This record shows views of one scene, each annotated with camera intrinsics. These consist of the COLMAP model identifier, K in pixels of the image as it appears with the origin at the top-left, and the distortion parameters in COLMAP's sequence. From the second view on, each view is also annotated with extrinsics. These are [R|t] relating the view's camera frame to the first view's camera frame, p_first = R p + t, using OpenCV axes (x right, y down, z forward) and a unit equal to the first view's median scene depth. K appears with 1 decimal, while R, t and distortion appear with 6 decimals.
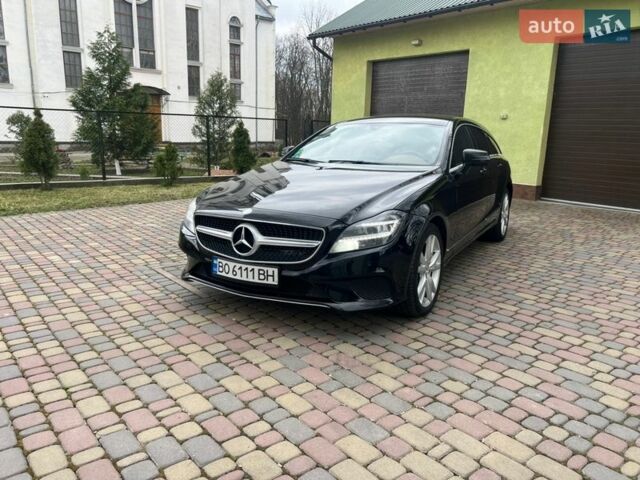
lens RADIAL K [[479.6, 0, 318.3], [0, 479.6, 238.8], [0, 0, 1]] dist [0.006571, 0.005142]
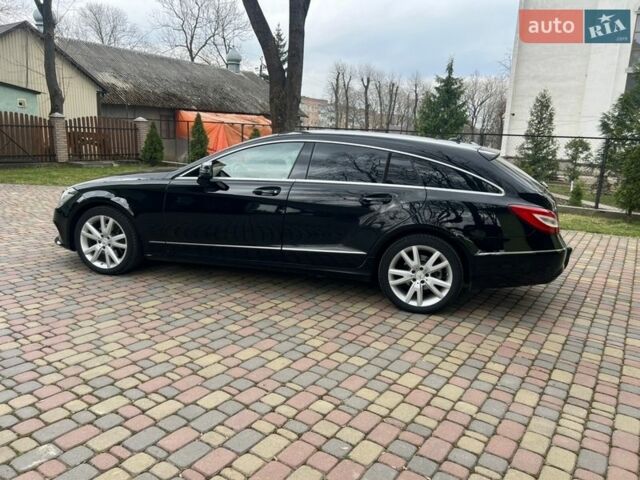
lens RADIAL K [[479.6, 0, 318.4], [0, 479.6, 240.1], [0, 0, 1]] dist [0.006571, 0.005142]
pose [[0.275321, 0.164925, -0.947100, 1.456866], [-0.253953, 0.962656, 0.093810, -0.185256], [0.927204, 0.214691, 0.306922, 1.015167]]
